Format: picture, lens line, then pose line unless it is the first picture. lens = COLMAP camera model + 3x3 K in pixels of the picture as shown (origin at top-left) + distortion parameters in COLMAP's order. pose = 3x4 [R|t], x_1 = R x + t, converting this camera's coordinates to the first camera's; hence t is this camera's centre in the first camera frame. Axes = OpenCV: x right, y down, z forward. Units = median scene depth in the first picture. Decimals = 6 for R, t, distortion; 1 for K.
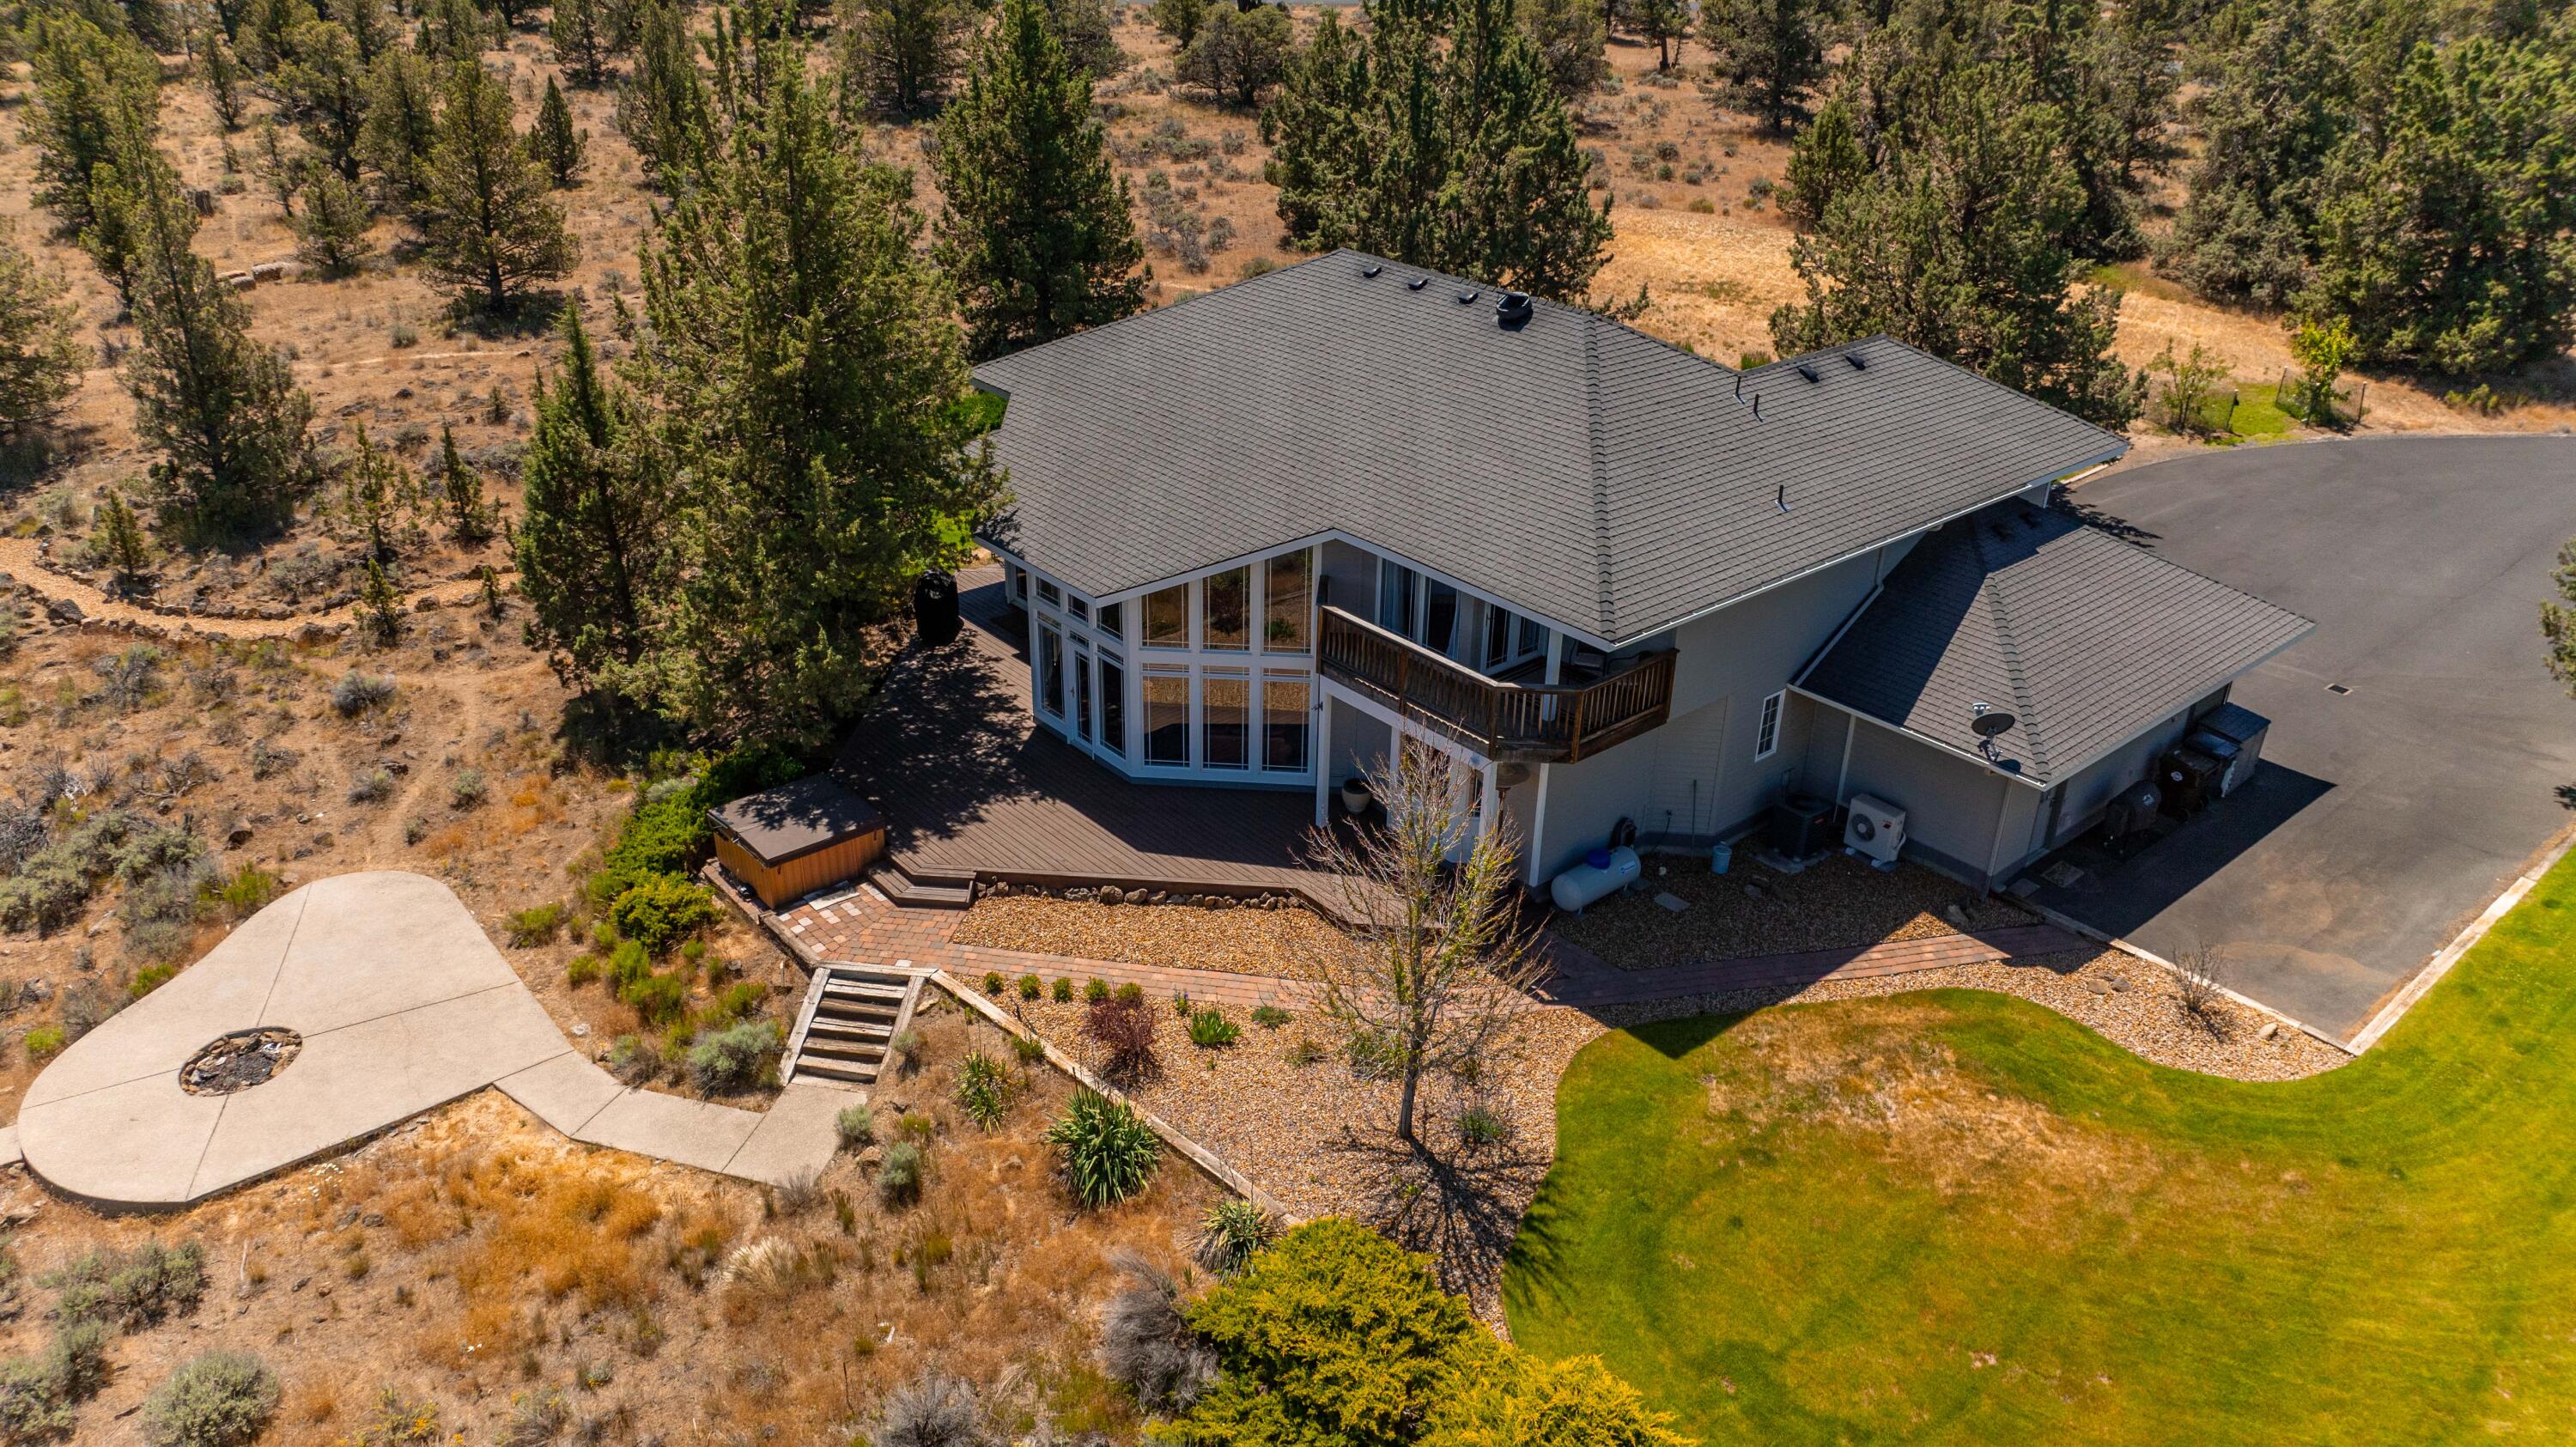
lens RADIAL K [[1800.7, 0, 1288.0], [0, 1800.7, 723.5], [0, 0, 1]] dist [-0.064703, 0.081858]
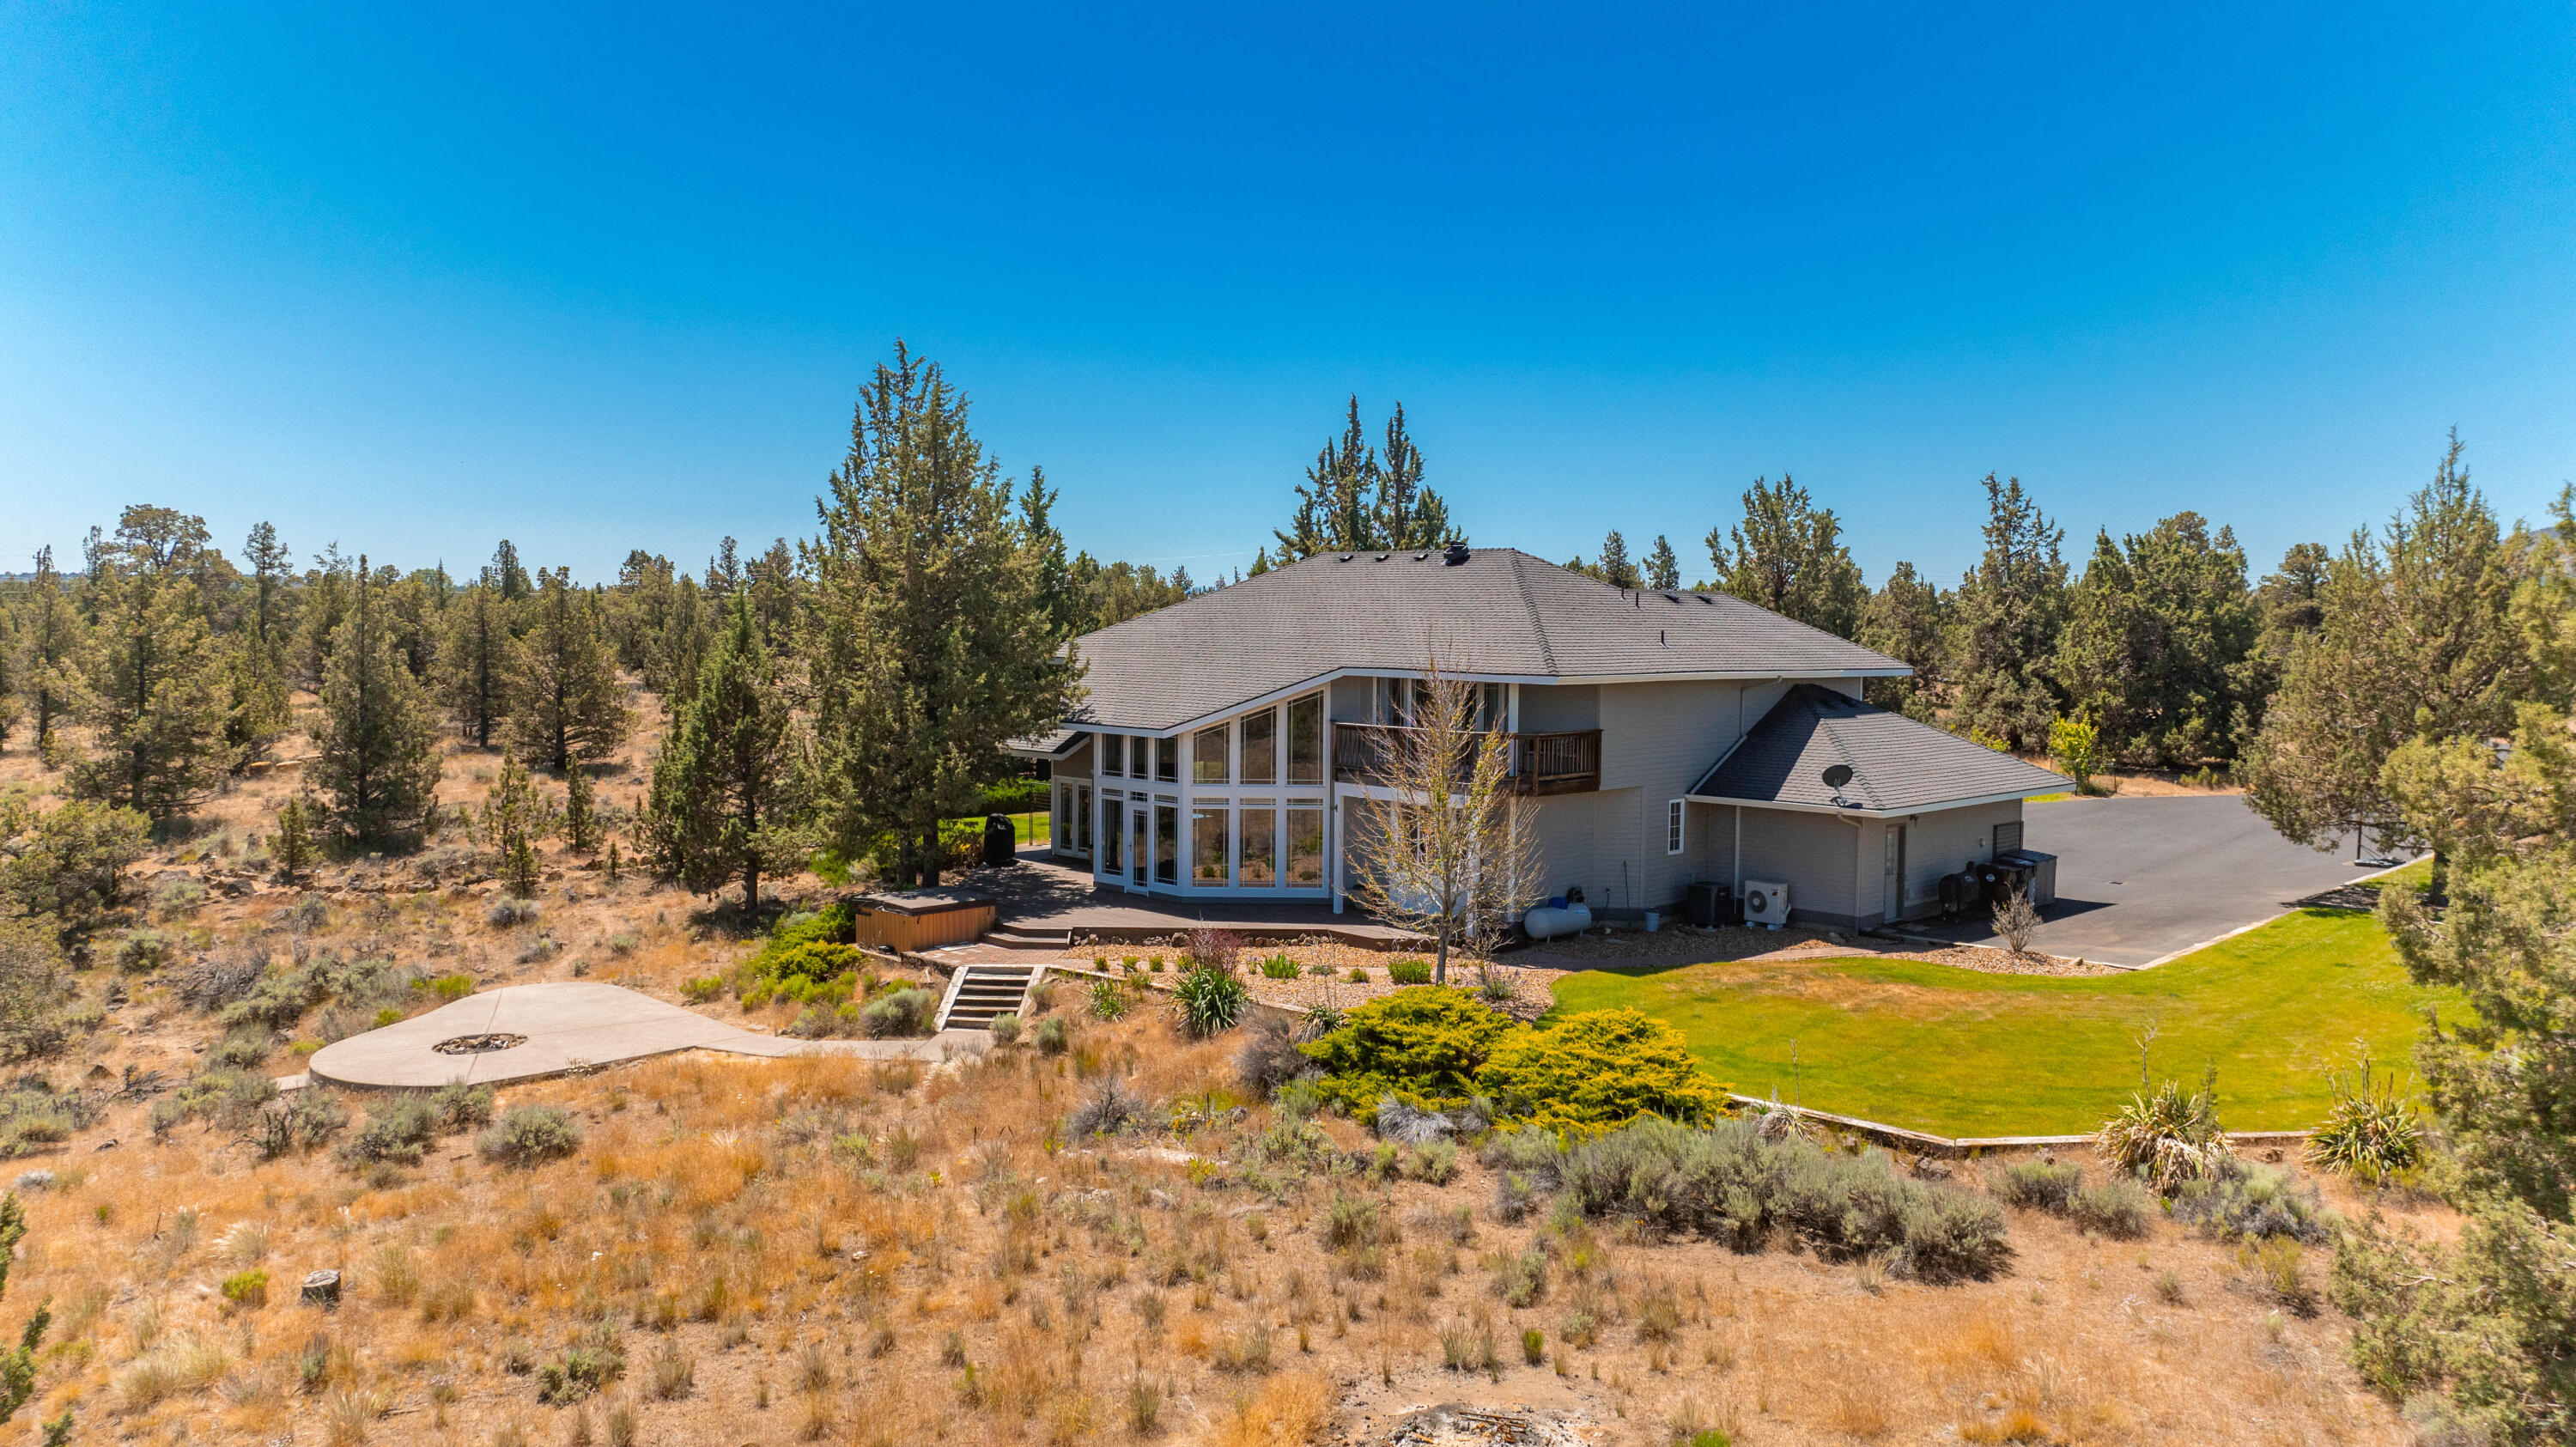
lens RADIAL K [[1800.7, 0, 1288.0], [0, 1800.7, 723.5], [0, 0, 1]] dist [-0.064703, 0.081858]
pose [[0.997243, -0.016093, 0.072441, -0.107881], [0.043150, 0.919956, -0.389639, 0.433146], [-0.060372, 0.391690, 0.918114, -0.216138]]
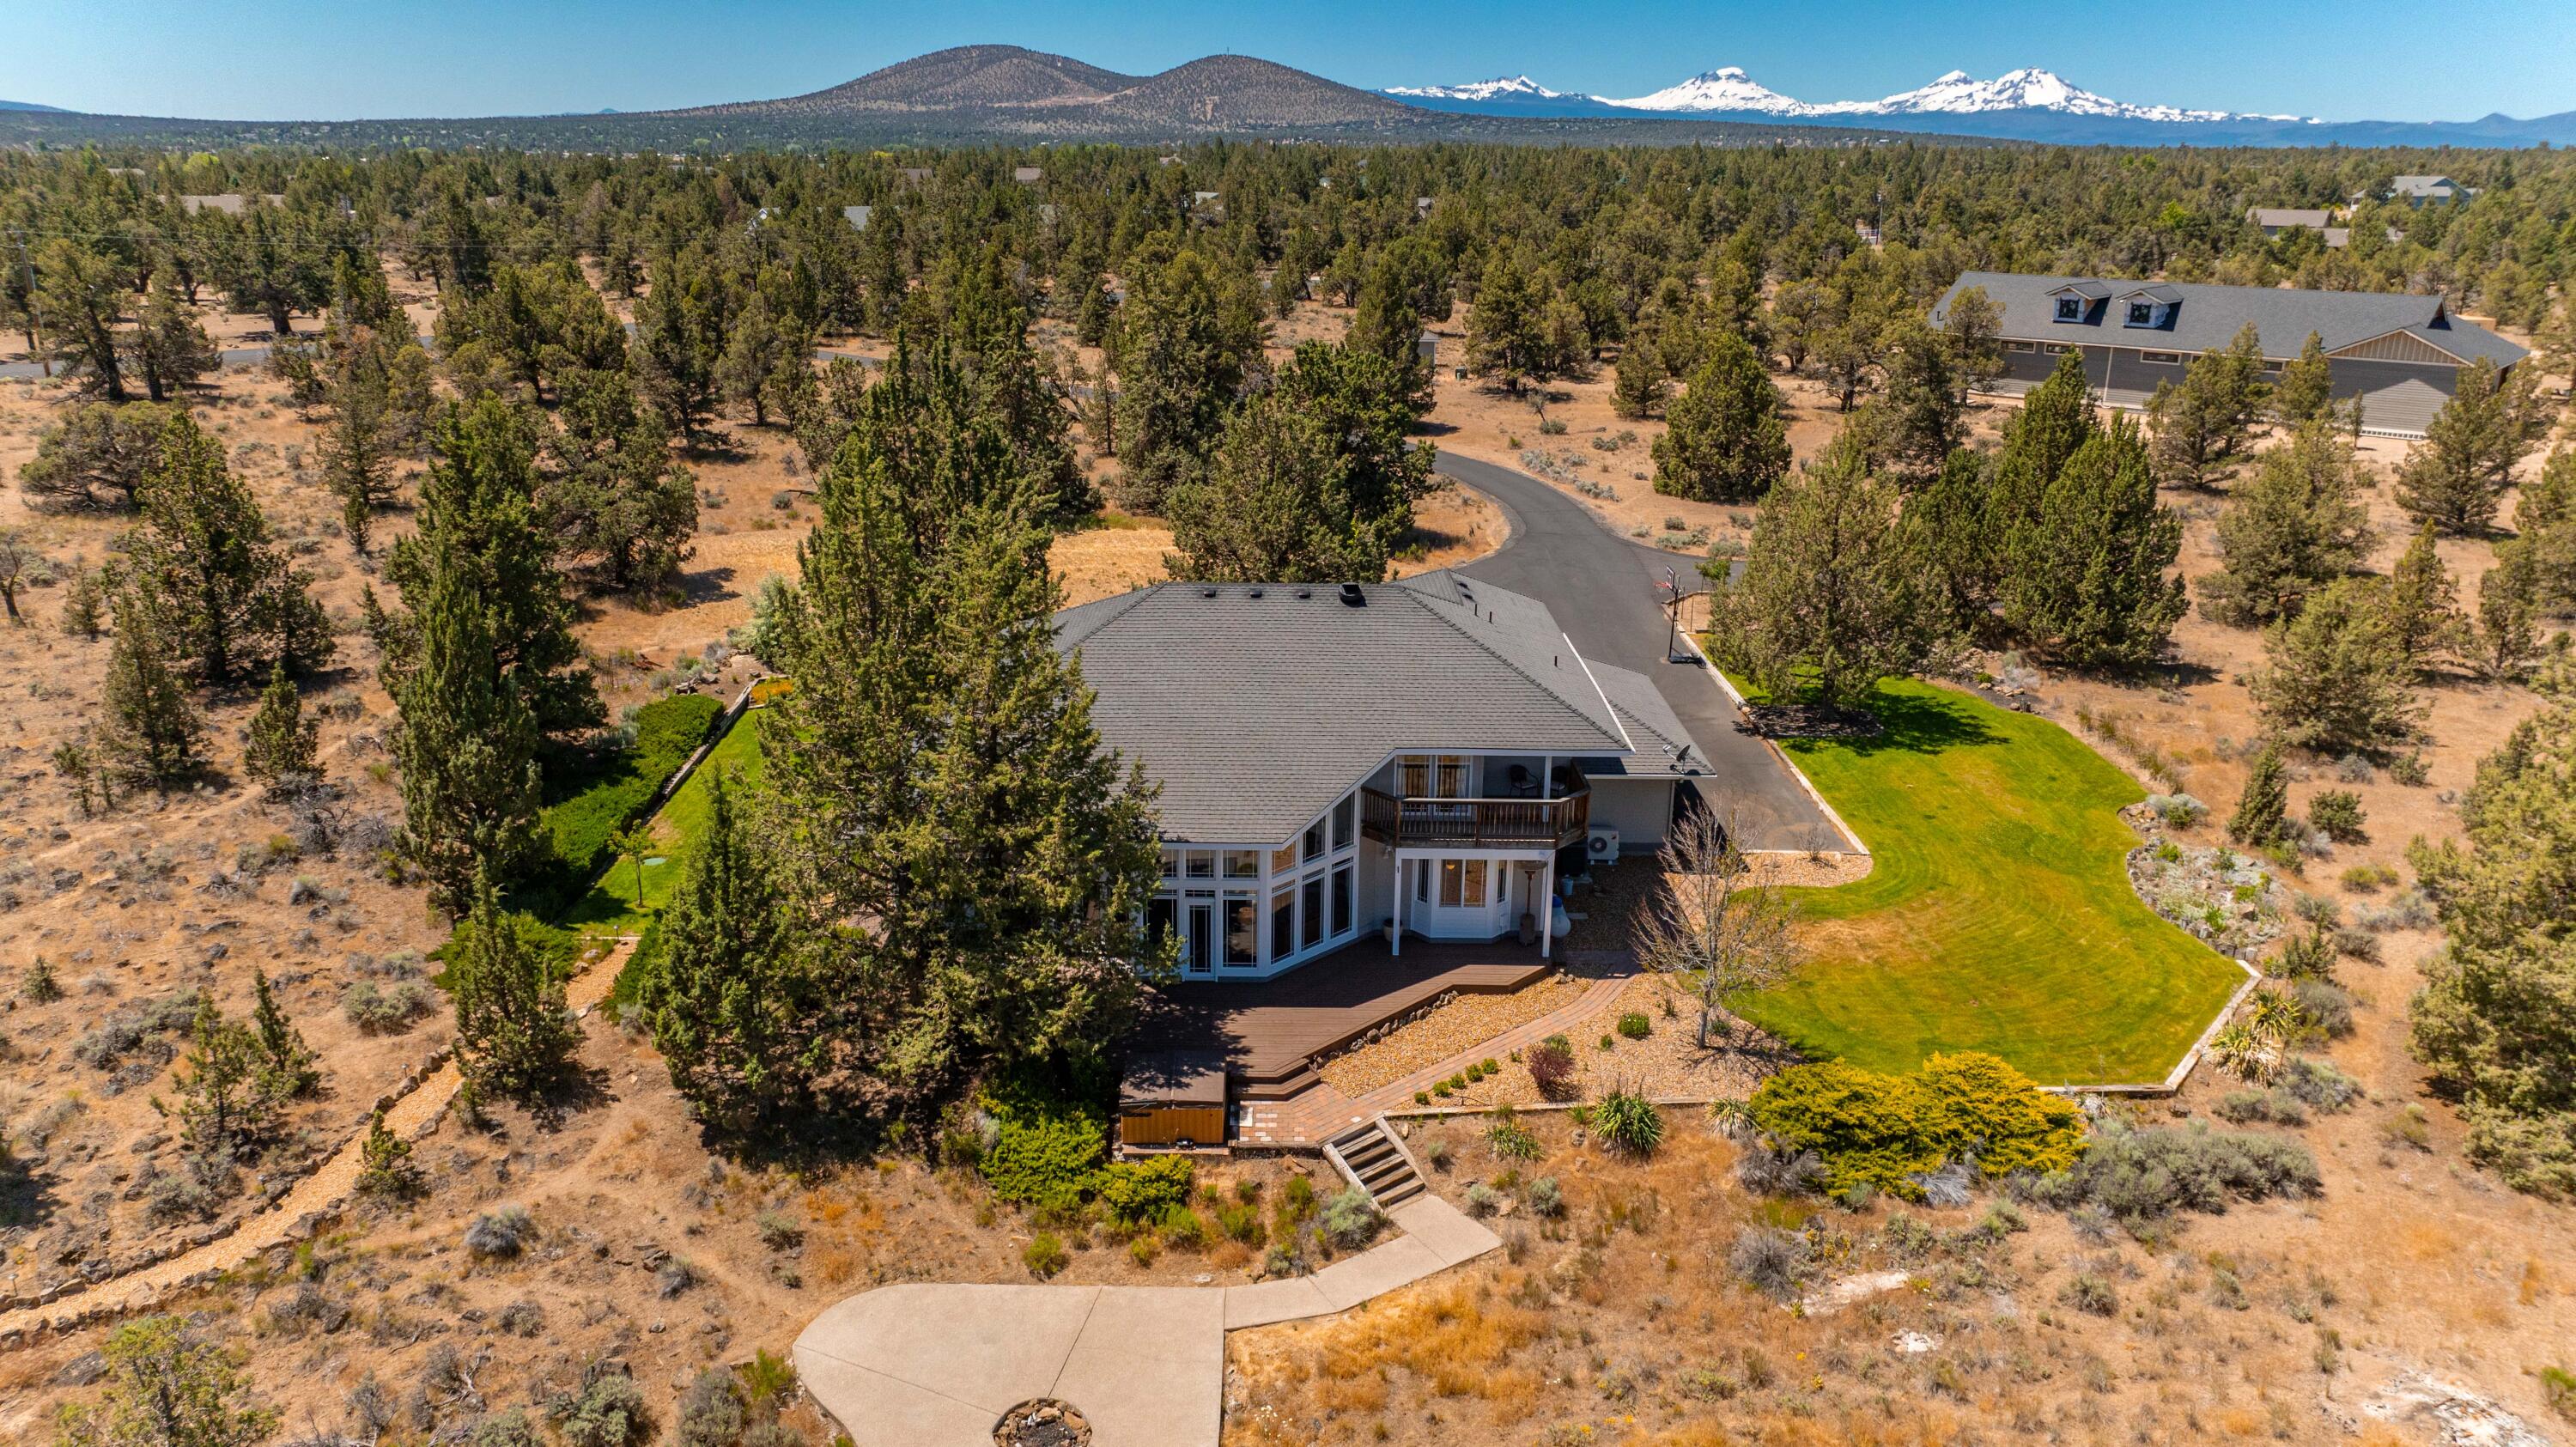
lens RADIAL K [[1800.7, 0, 1288.0], [0, 1800.7, 723.5], [0, 0, 1]] dist [-0.064703, 0.081858]
pose [[0.650266, -0.245367, 0.718991, -1.051408], [0.342183, 0.939567, 0.011167, -0.166655], [-0.678280, 0.238765, 0.694929, 0.008269]]
